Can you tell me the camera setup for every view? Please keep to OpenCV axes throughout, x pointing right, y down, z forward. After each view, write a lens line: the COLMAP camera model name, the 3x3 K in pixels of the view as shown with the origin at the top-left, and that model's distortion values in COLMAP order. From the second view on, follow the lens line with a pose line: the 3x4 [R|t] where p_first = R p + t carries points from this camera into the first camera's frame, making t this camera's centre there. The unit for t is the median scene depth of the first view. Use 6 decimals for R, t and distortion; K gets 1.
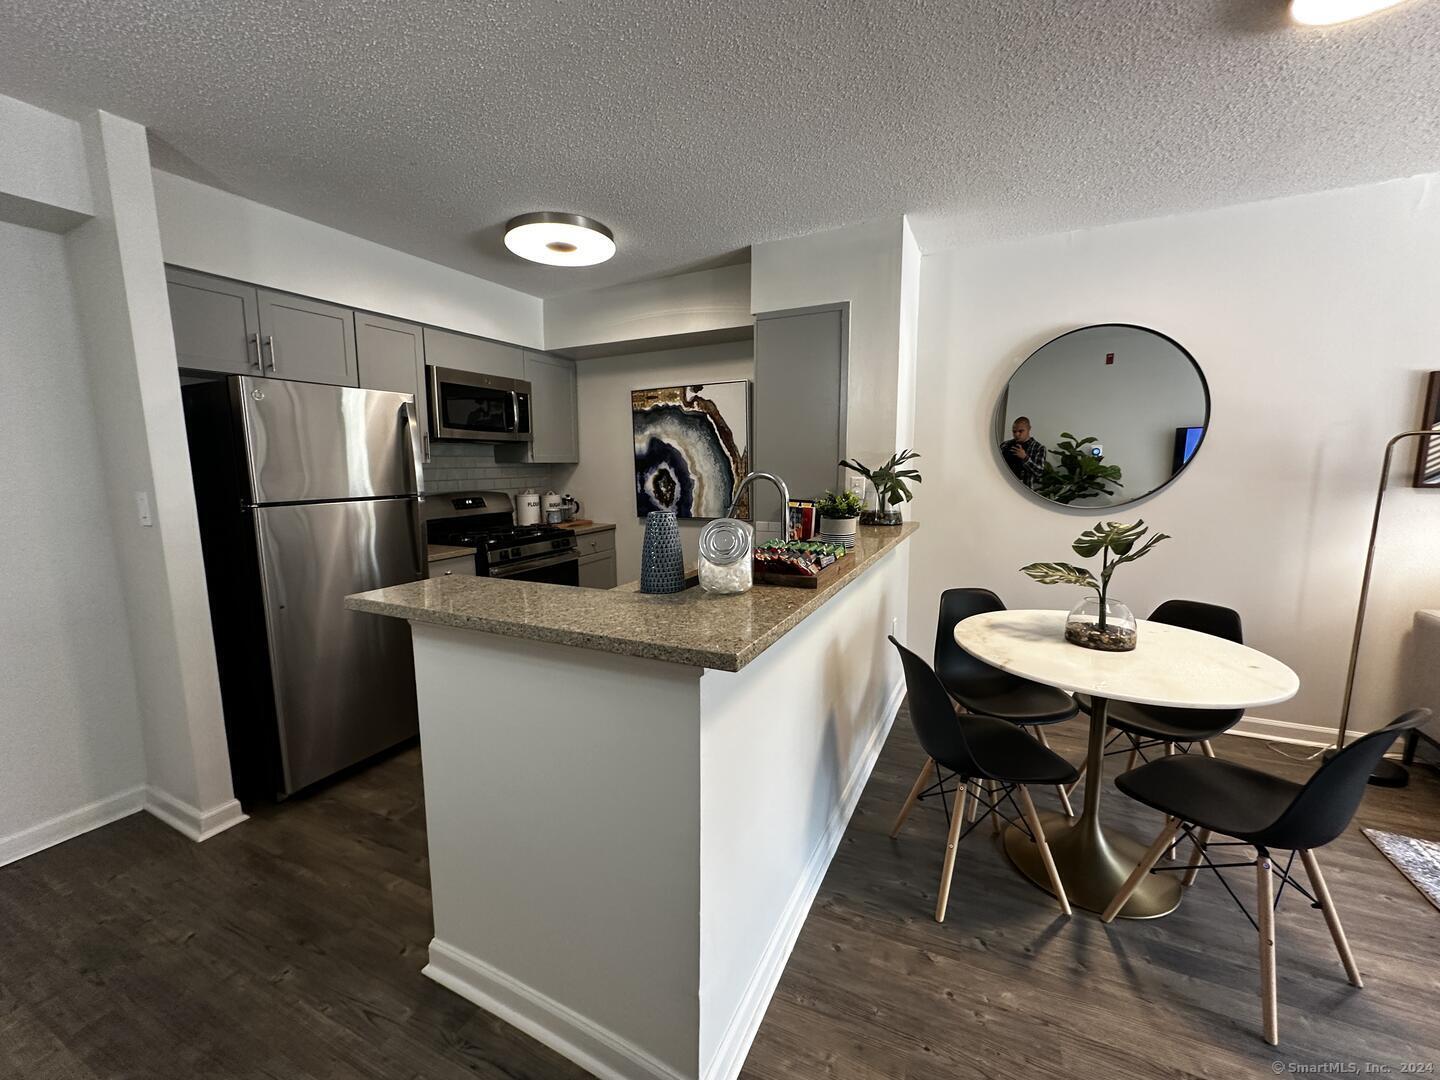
lens RADIAL K [[577.0, 0, 720.7], [0, 577.0, 537.8], [0, 0, 1]] dist [-0.000204, 0.000225]
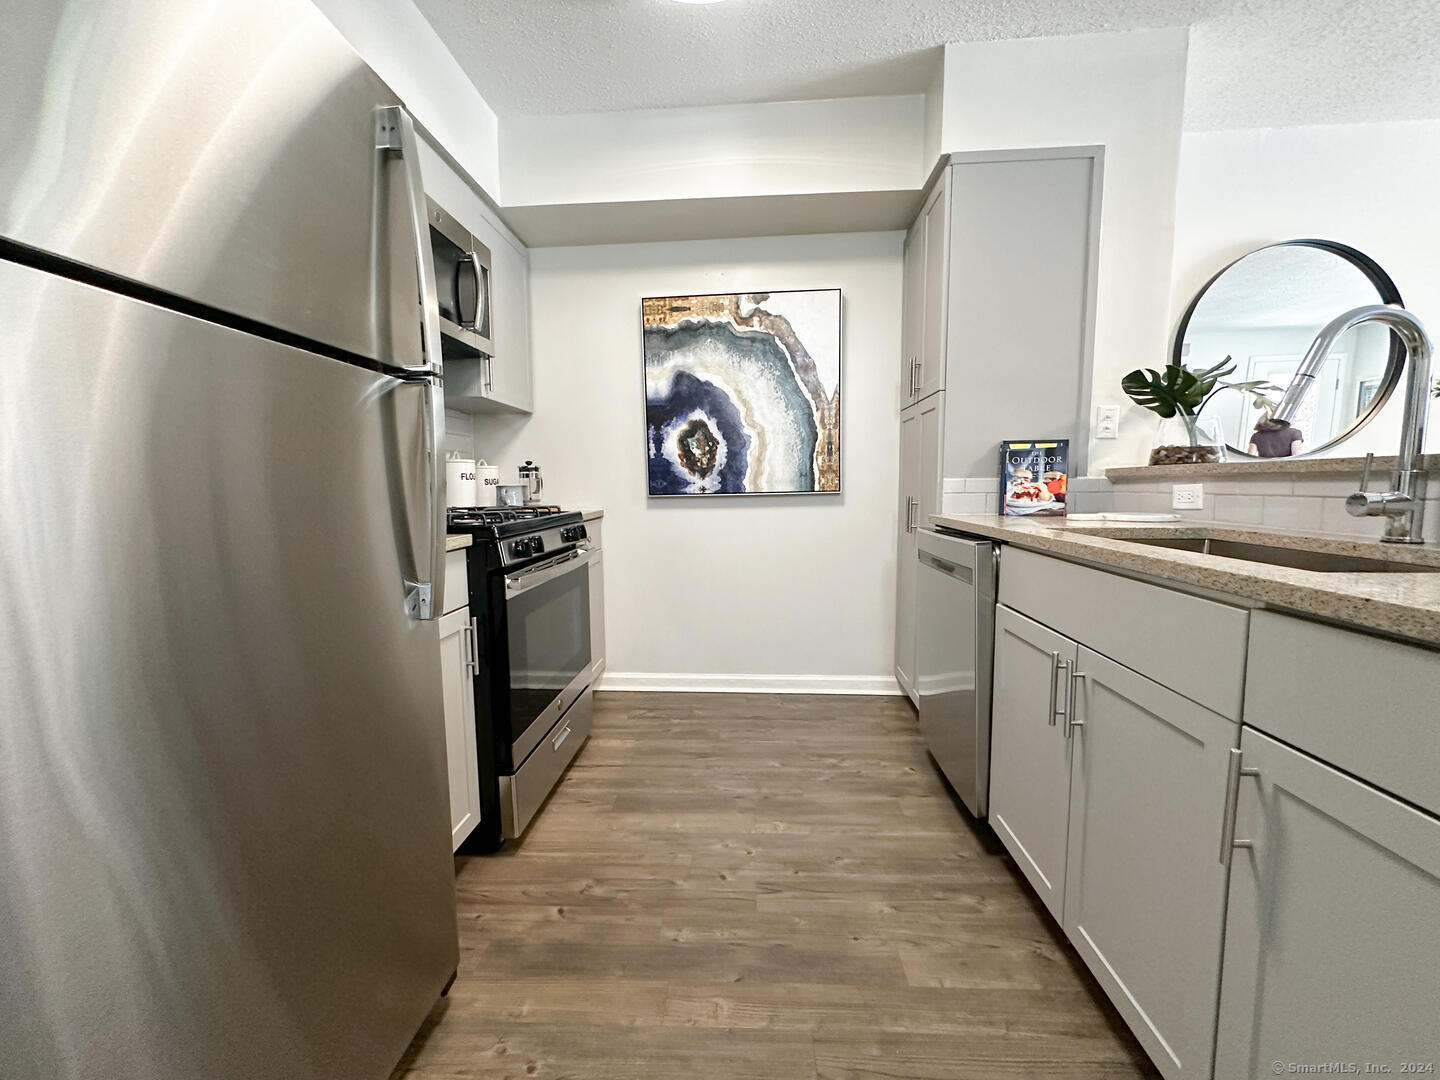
lens RADIAL K [[577.0, 0, 720.2], [0, 577.0, 539.1], [0, 0, 1]] dist [-0.000204, 0.000225]
pose [[0.922363, -0.036801, 0.384568, -0.332656], [0.052563, 0.998150, -0.030552, 0.036882], [-0.382732, 0.048394, 0.922591, 0.393775]]
